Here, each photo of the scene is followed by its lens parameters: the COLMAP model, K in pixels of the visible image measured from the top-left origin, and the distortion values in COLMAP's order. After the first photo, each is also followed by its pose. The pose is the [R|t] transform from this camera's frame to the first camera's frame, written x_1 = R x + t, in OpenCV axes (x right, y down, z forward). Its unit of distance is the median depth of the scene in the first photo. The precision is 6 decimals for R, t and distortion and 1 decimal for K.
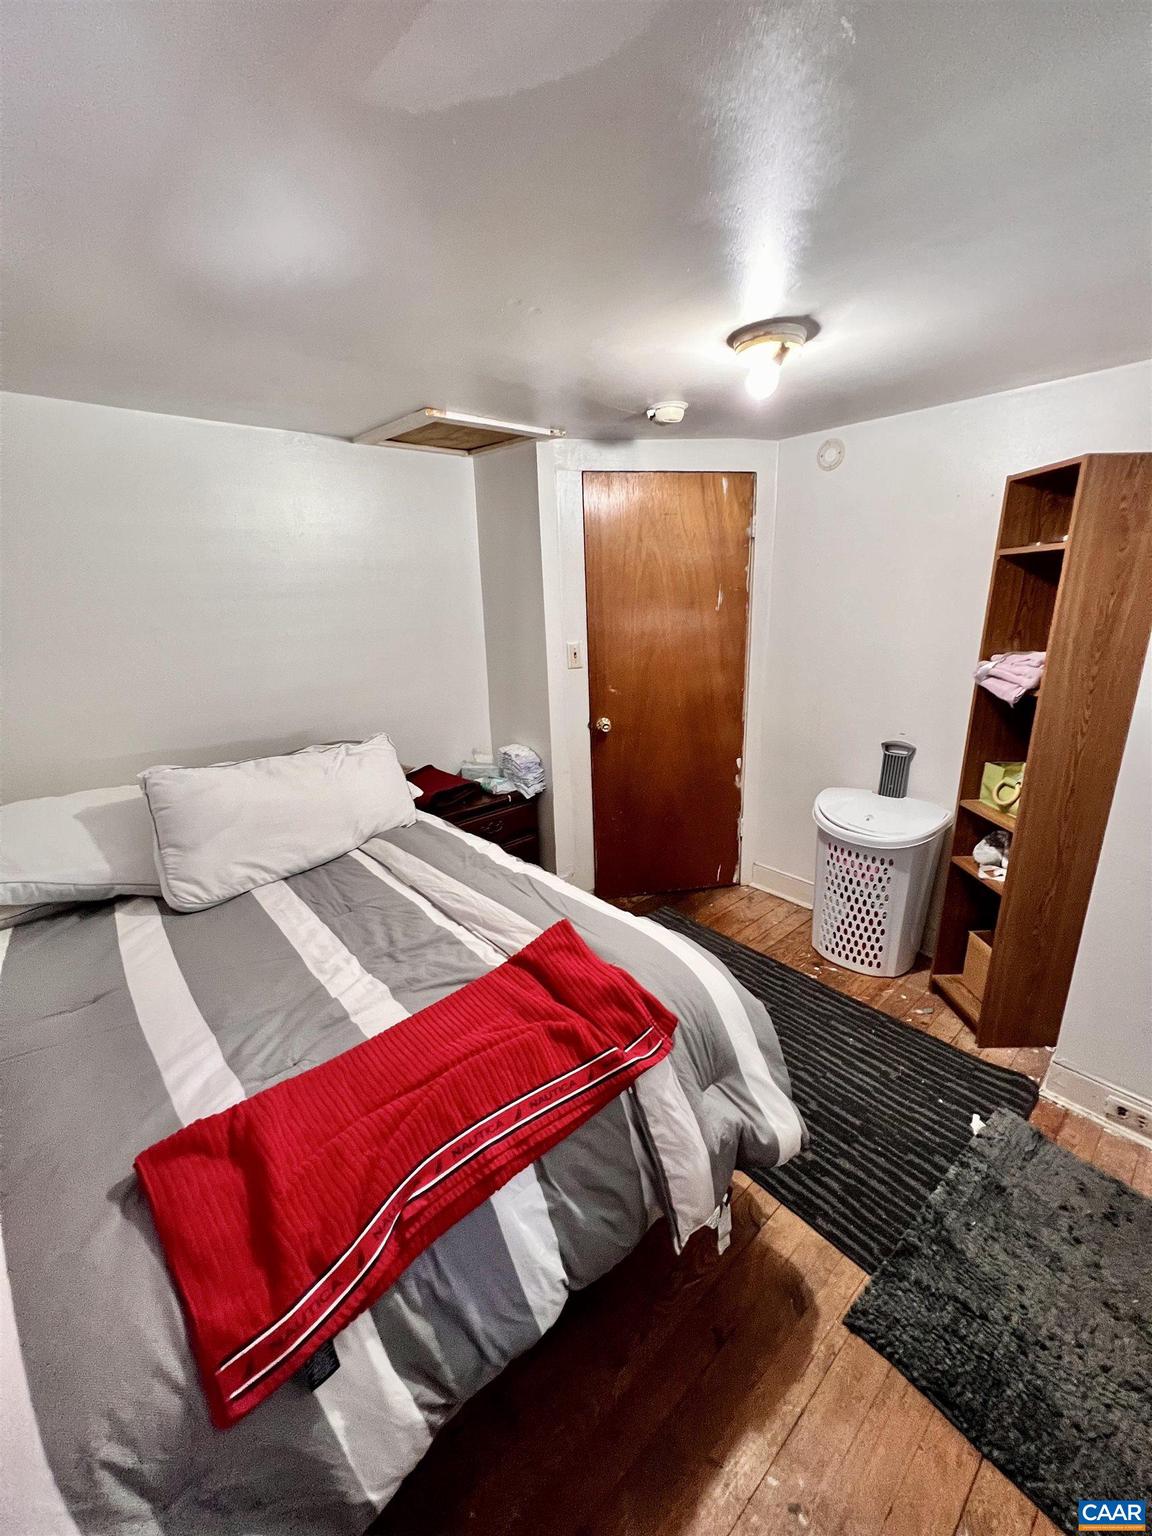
lens RADIAL K [[610.7, 0, 580.6], [0, 610.7, 763.6], [0, 0, 1]] dist [-0.000374, 0.000475]
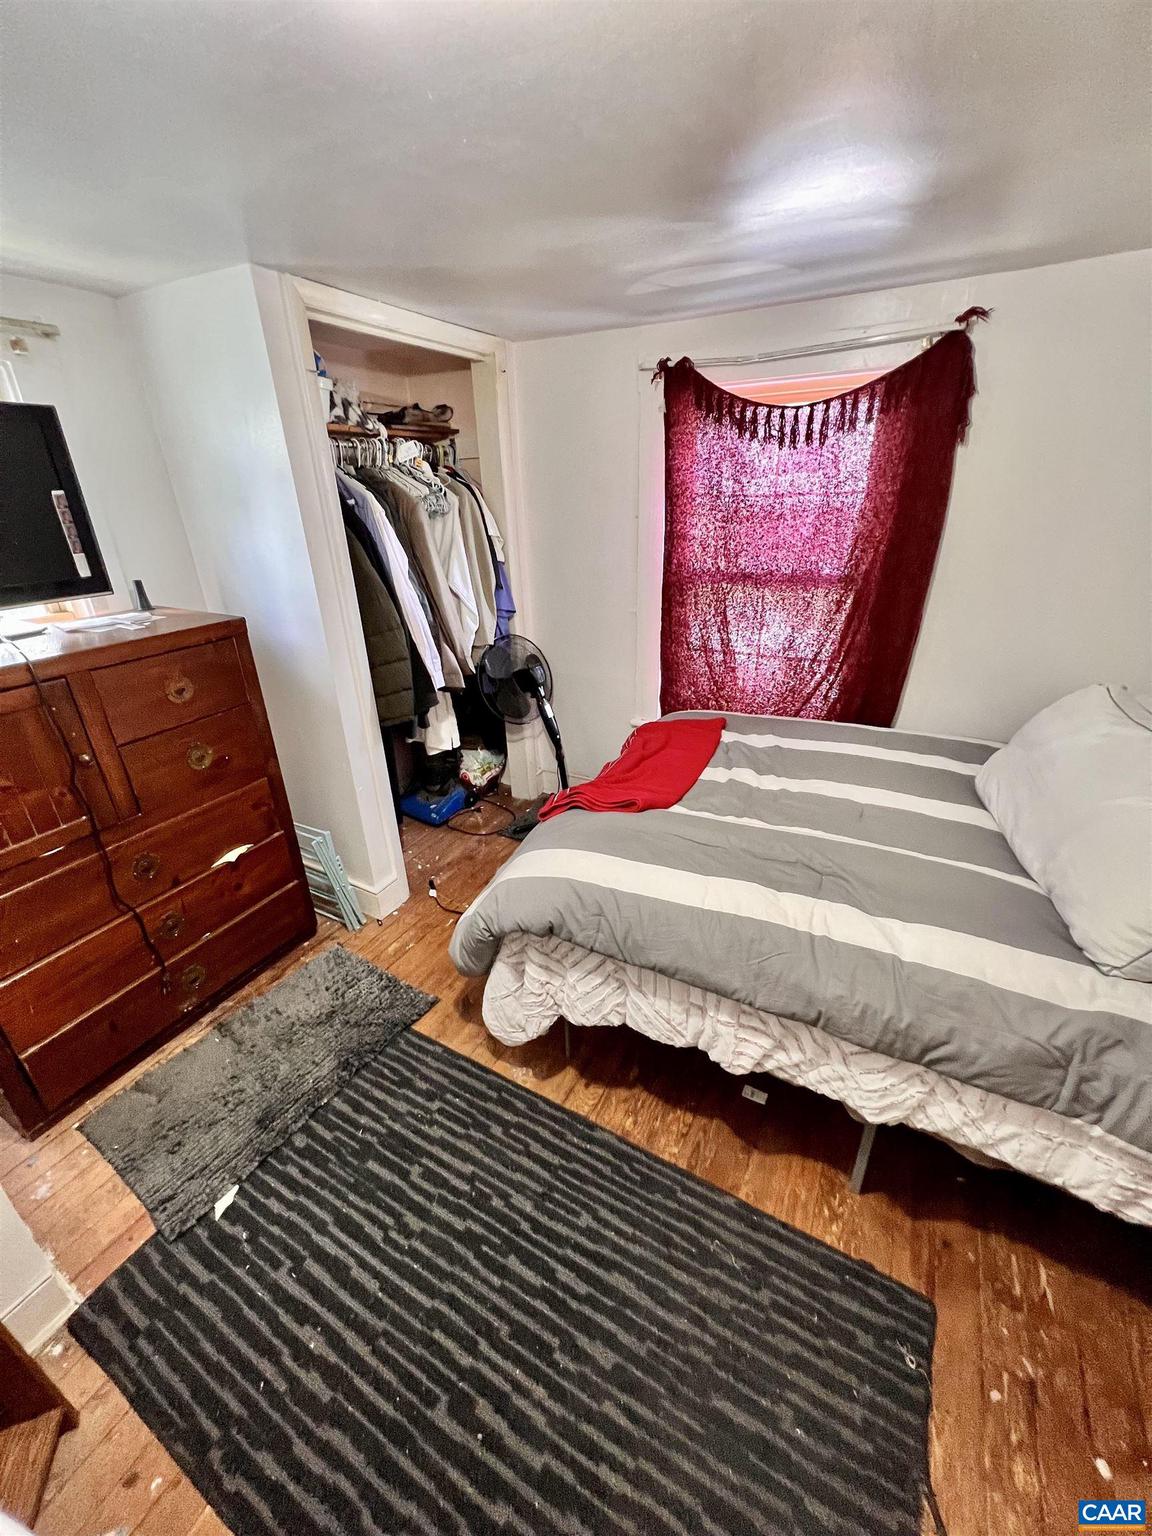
lens RADIAL K [[610.7, 0, 580.6], [0, 610.7, 763.6], [0, 0, 1]] dist [-0.000374, 0.000475]
pose [[-0.939326, 0.180339, -0.291795, 0.342264], [-0.055762, 0.759059, 0.648629, -0.455120], [0.338463, 0.625545, -0.702948, 1.441836]]
